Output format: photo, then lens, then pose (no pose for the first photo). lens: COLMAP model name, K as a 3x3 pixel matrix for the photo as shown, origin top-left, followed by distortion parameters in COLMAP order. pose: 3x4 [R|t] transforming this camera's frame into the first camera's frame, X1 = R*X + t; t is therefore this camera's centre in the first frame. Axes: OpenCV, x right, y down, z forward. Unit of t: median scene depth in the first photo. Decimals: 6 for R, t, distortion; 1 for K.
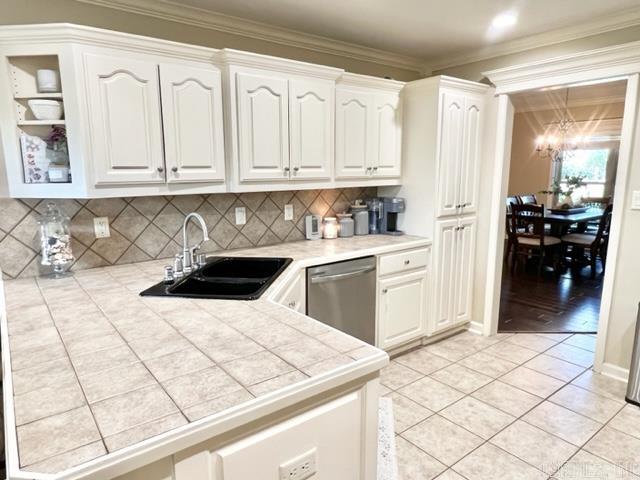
lens RADIAL K [[419.6, 0, 321.5], [0, 419.6, 239.5], [0, 0, 1]] dist [-0.007378, 0.007925]
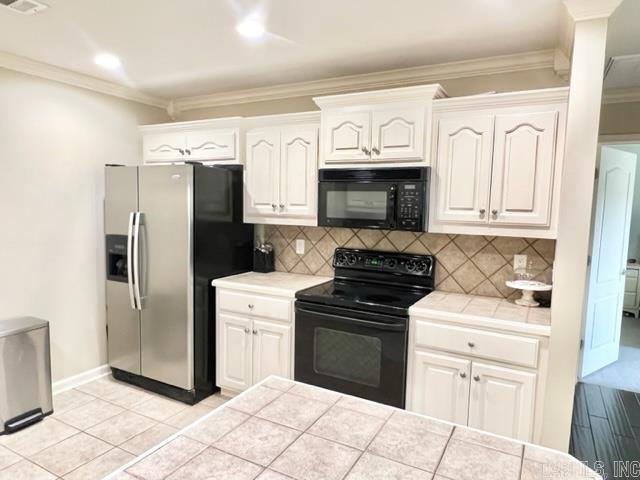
lens RADIAL K [[419.6, 0, 323.8], [0, 419.6, 243.1], [0, 0, 1]] dist [-0.007378, 0.007925]
pose [[-0.406660, -0.090835, 0.909053, -0.417089], [0.137662, 0.977591, 0.159266, -0.108586], [-0.903148, 0.189909, -0.385042, 0.591588]]
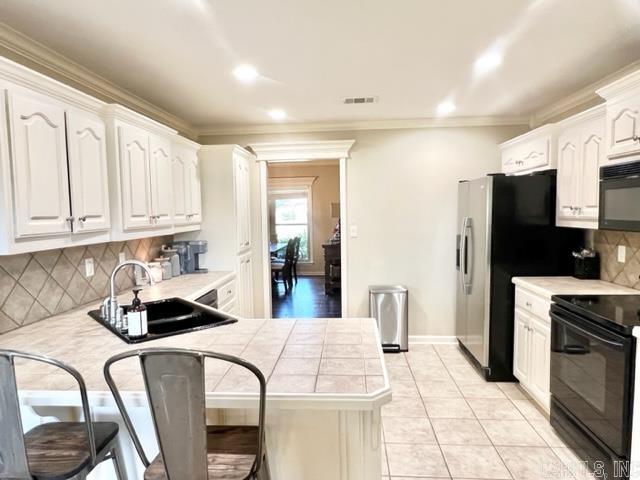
lens RADIAL K [[419.6, 0, 310.4], [0, 419.6, 240.8], [0, 0, 1]] dist [-0.007378, 0.007925]
pose [[0.678321, -0.060524, 0.732269, -0.607073], [0.140969, 0.988808, -0.048857, 0.000973], [-0.721116, 0.136368, 0.679261, -0.011187]]
